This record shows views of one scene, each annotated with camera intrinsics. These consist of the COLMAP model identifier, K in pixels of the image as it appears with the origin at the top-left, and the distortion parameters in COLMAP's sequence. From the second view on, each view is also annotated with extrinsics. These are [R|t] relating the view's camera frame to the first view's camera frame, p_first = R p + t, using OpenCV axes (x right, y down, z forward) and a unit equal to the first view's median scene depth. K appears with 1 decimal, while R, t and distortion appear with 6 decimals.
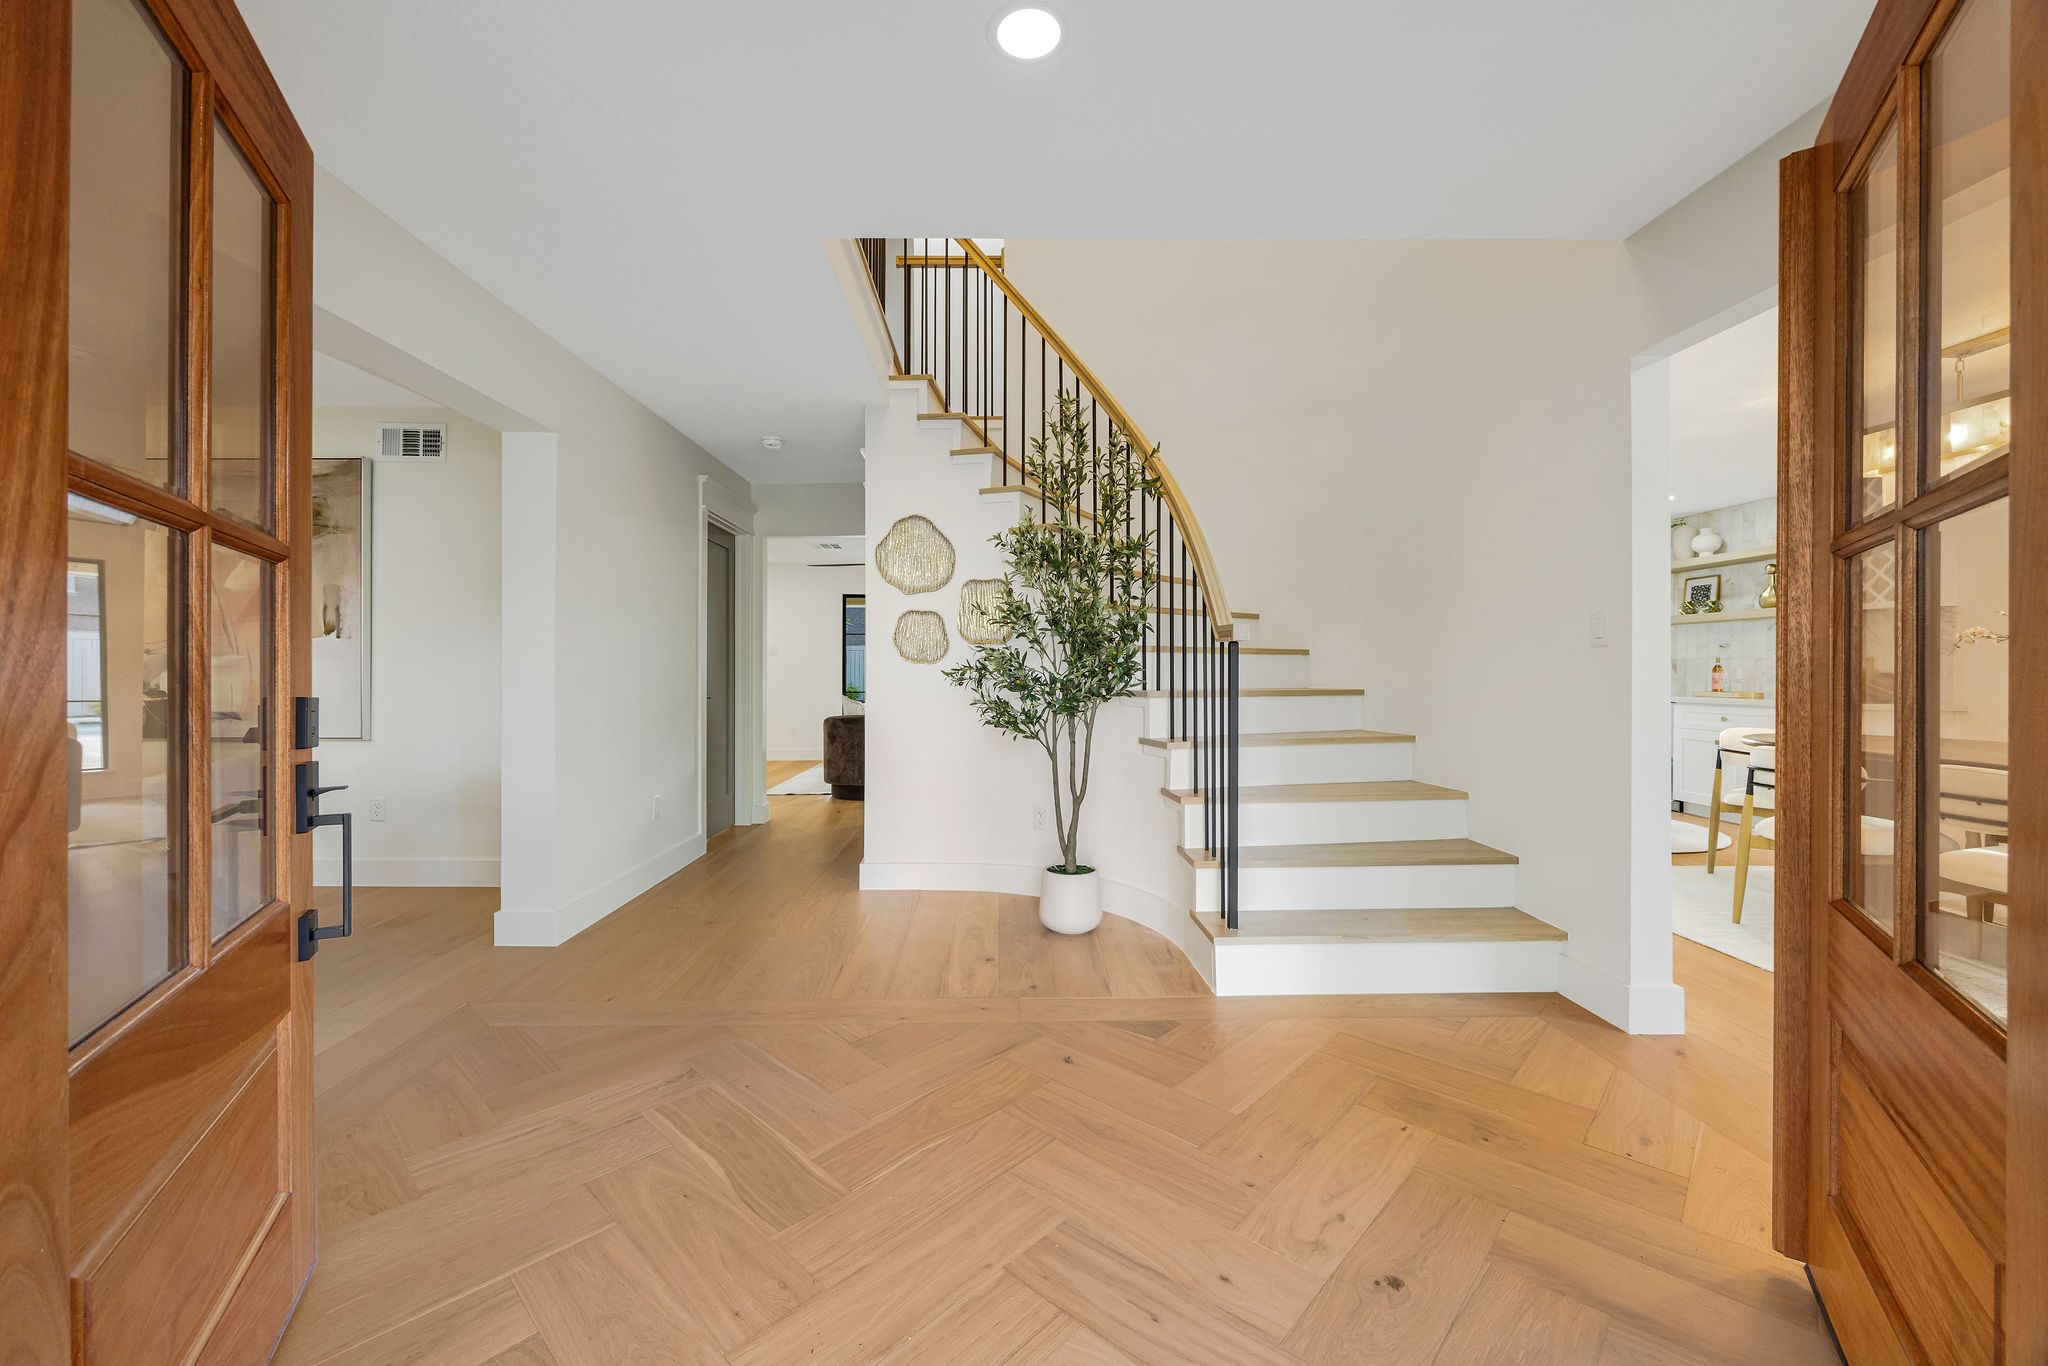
lens RADIAL K [[813.8, 0, 1015.8], [0, 813.8, 677.4], [0, 0, 1]] dist [-0.006542, 0.000593]
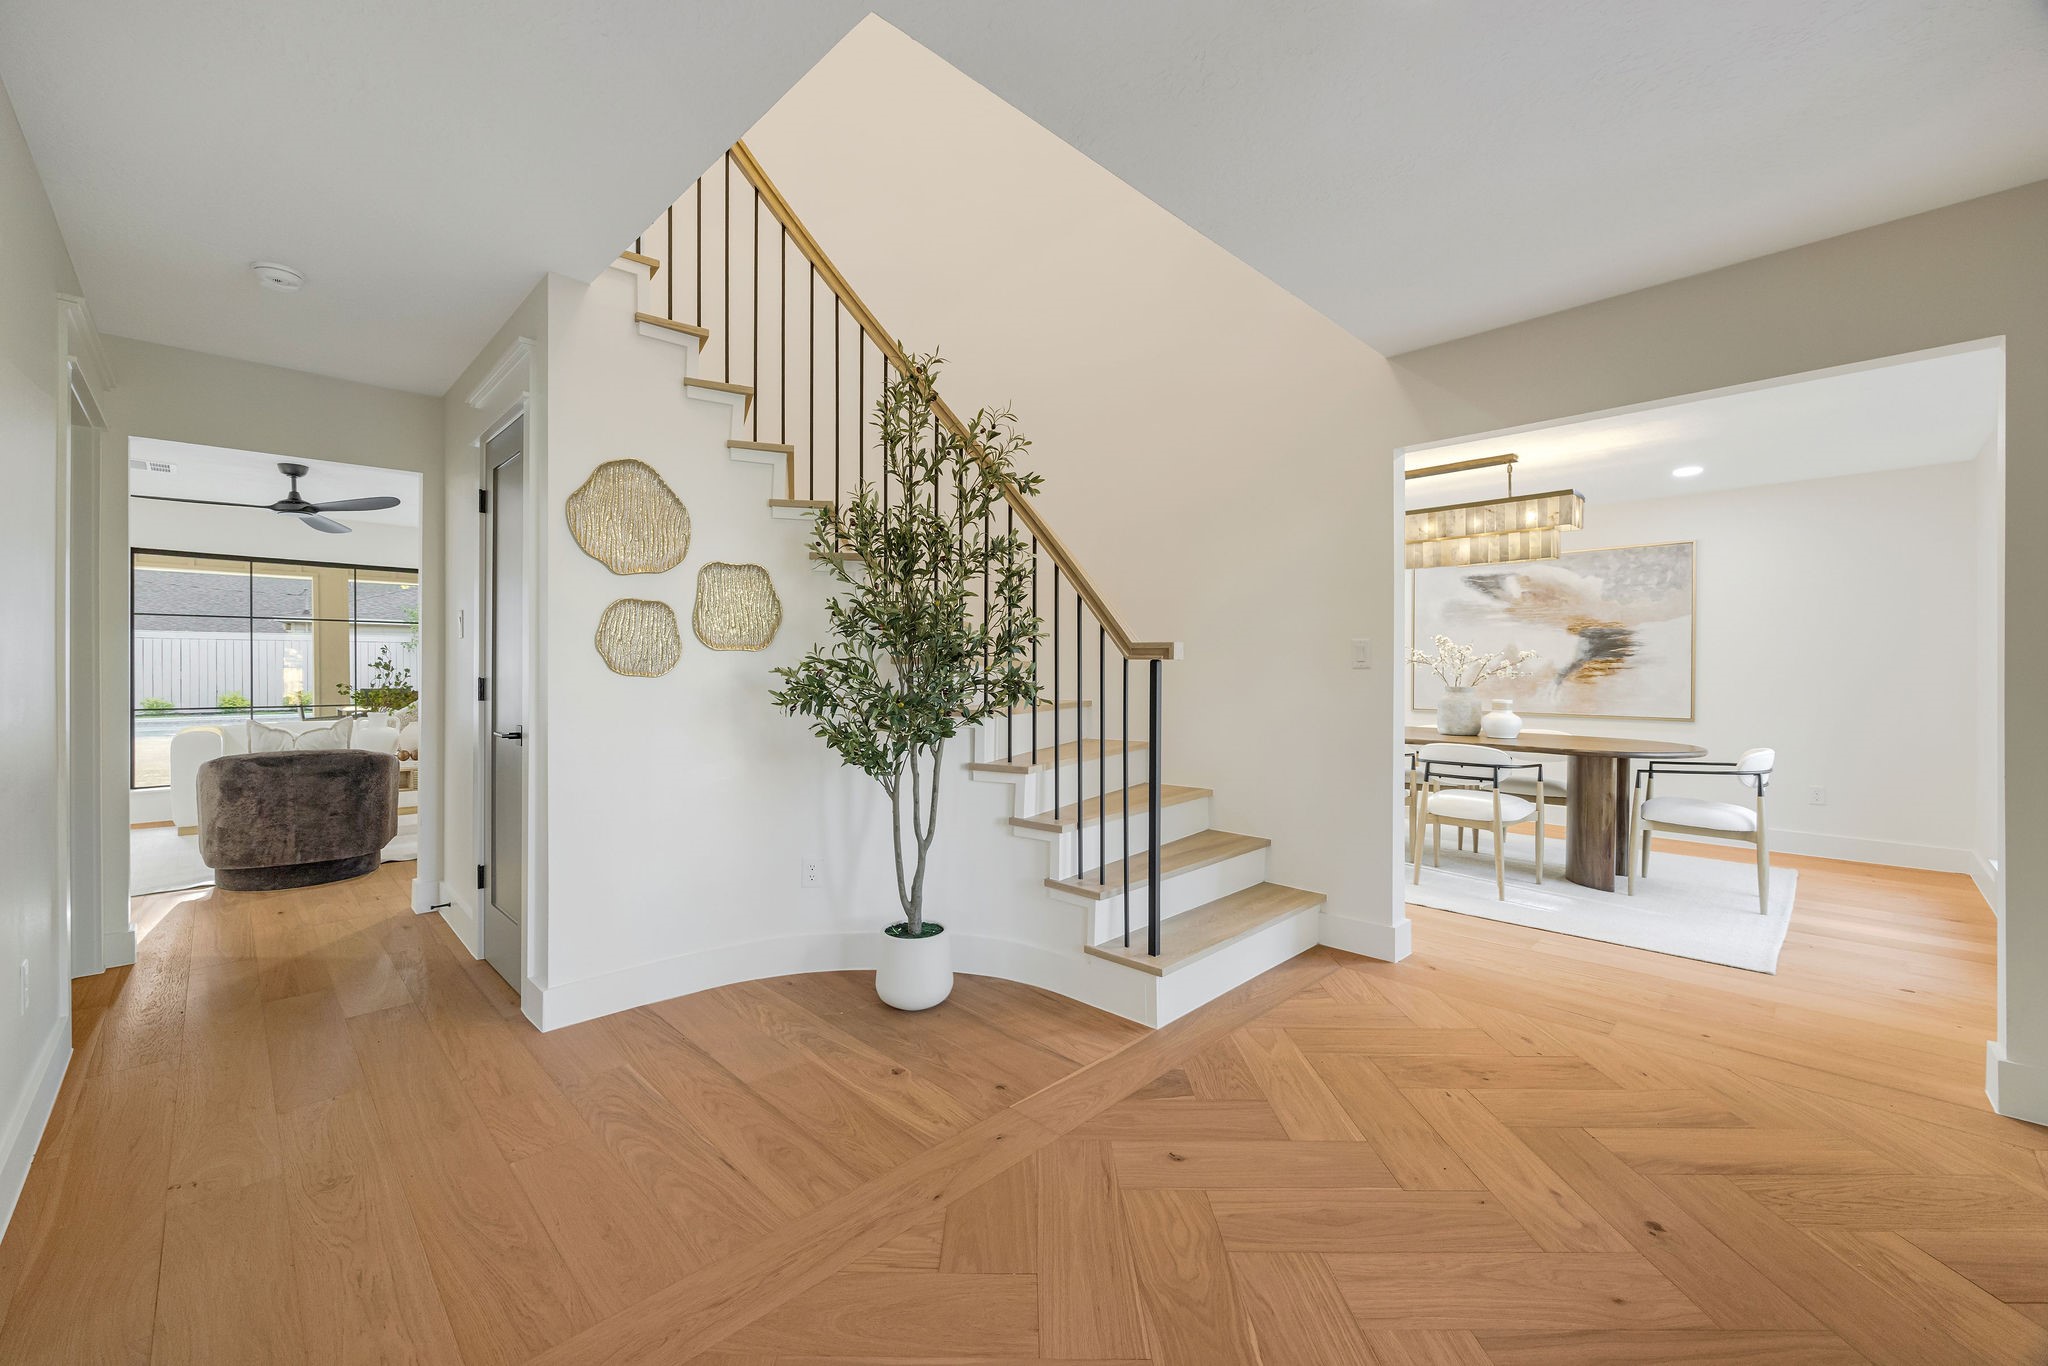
lens RADIAL K [[813.8, 0, 1028.4], [0, 813.8, 681.5], [0, 0, 1]] dist [-0.006542, 0.000593]
pose [[0.722361, -0.009708, 0.691448, -0.416561], [0.000671, 0.999911, 0.013338, -0.026408], [-0.691516, -0.009171, 0.722303, 0.326257]]
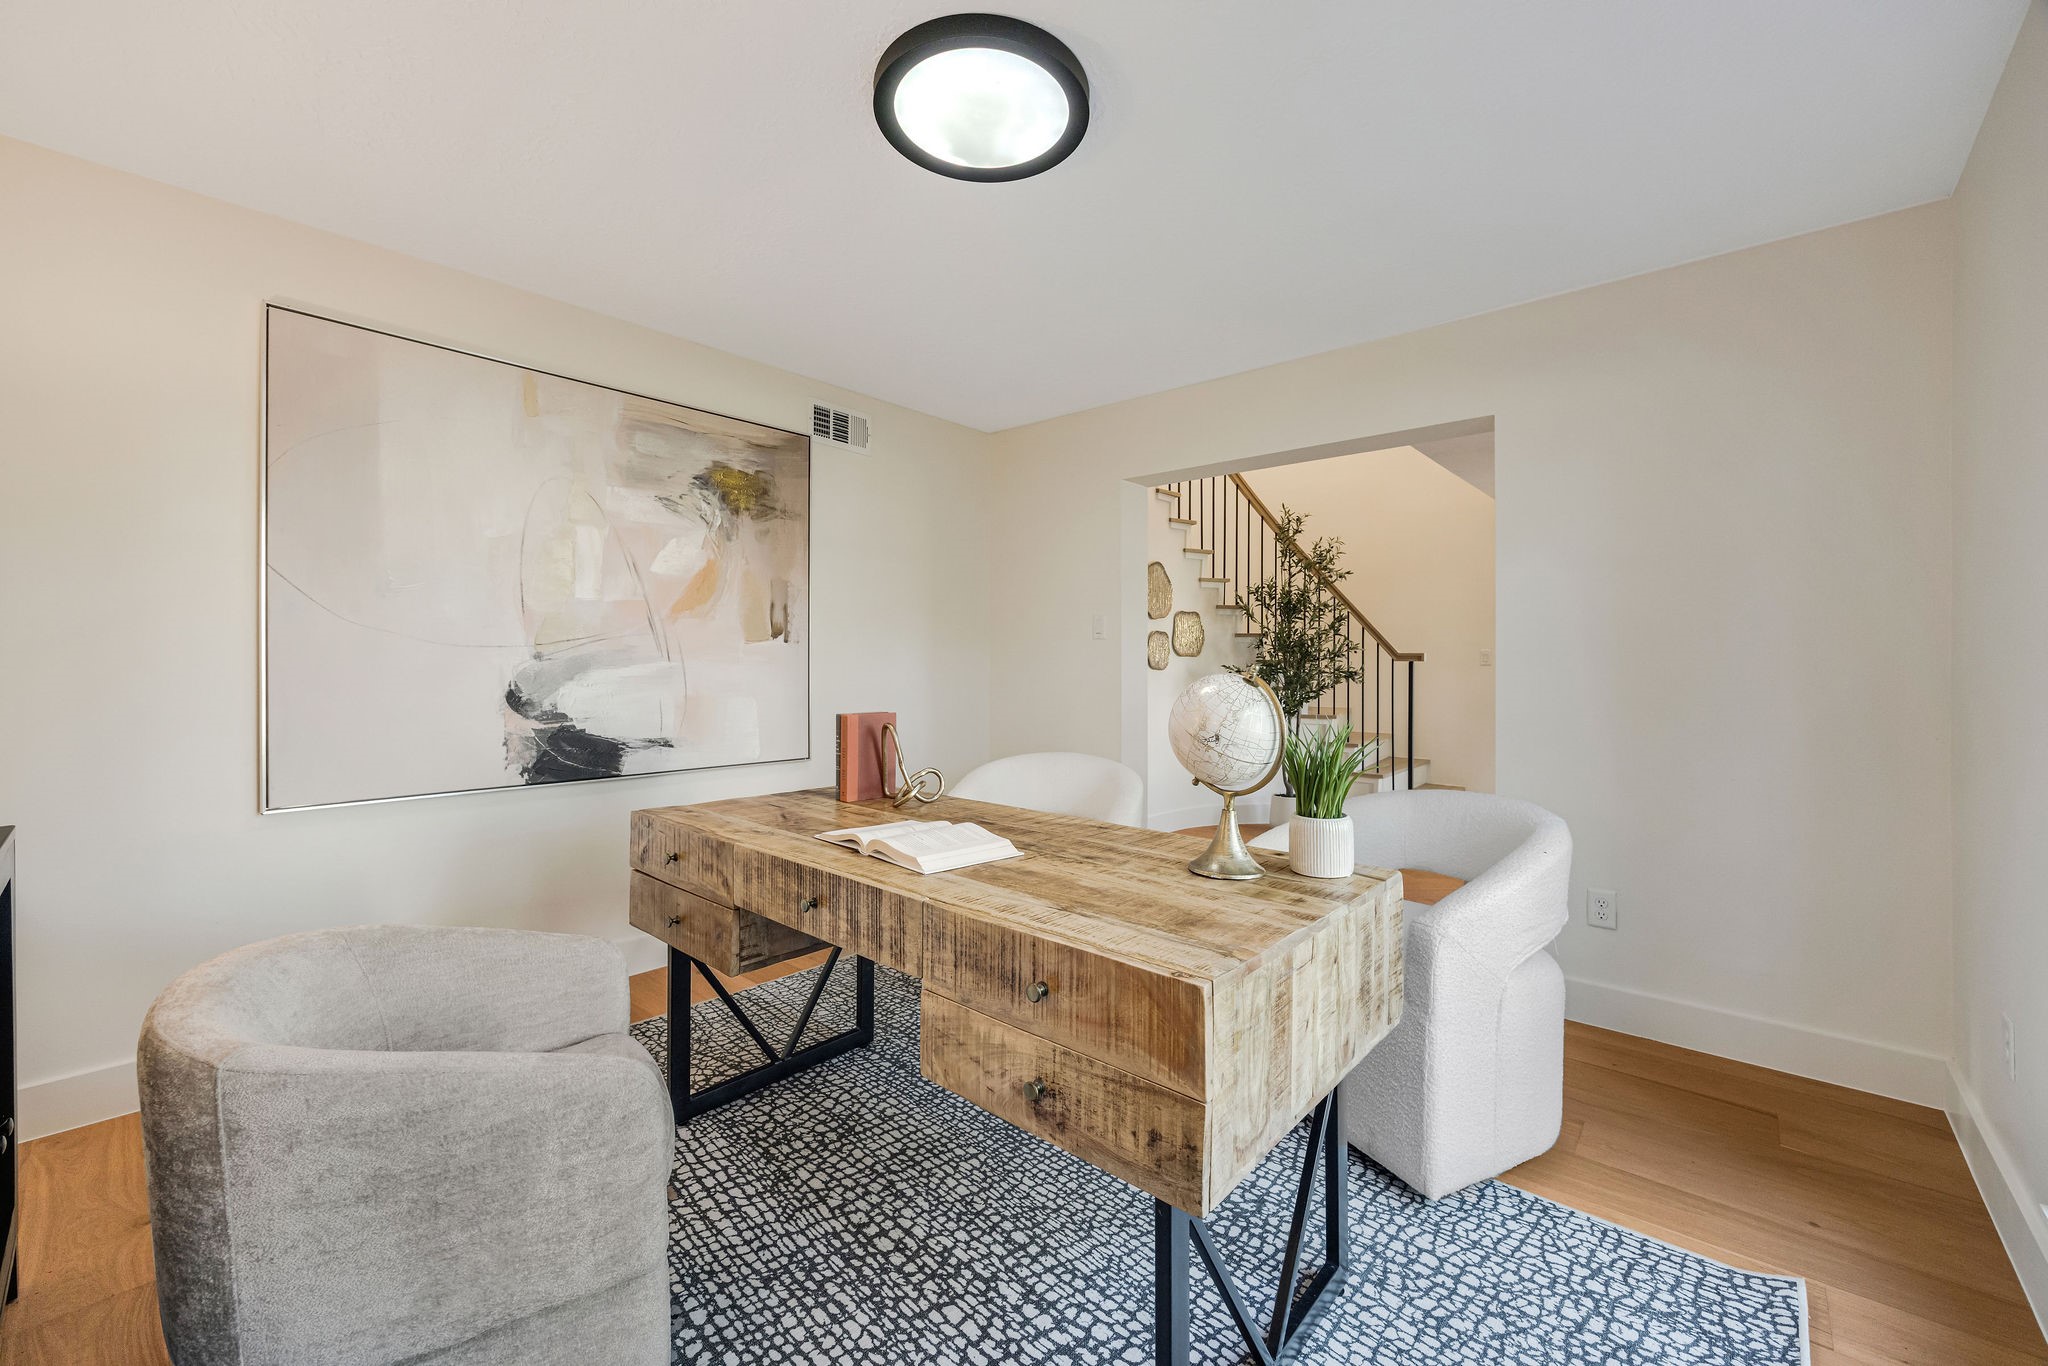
lens RADIAL K [[813.8, 0, 1023.8], [0, 813.8, 676.7], [0, 0, 1]] dist [-0.006542, 0.000593]
pose [[0.679867, -0.008616, 0.733285, -1.492447], [0.002098, 0.999950, 0.009804, -0.023806], [-0.733333, -0.005127, 0.679850, 0.277316]]
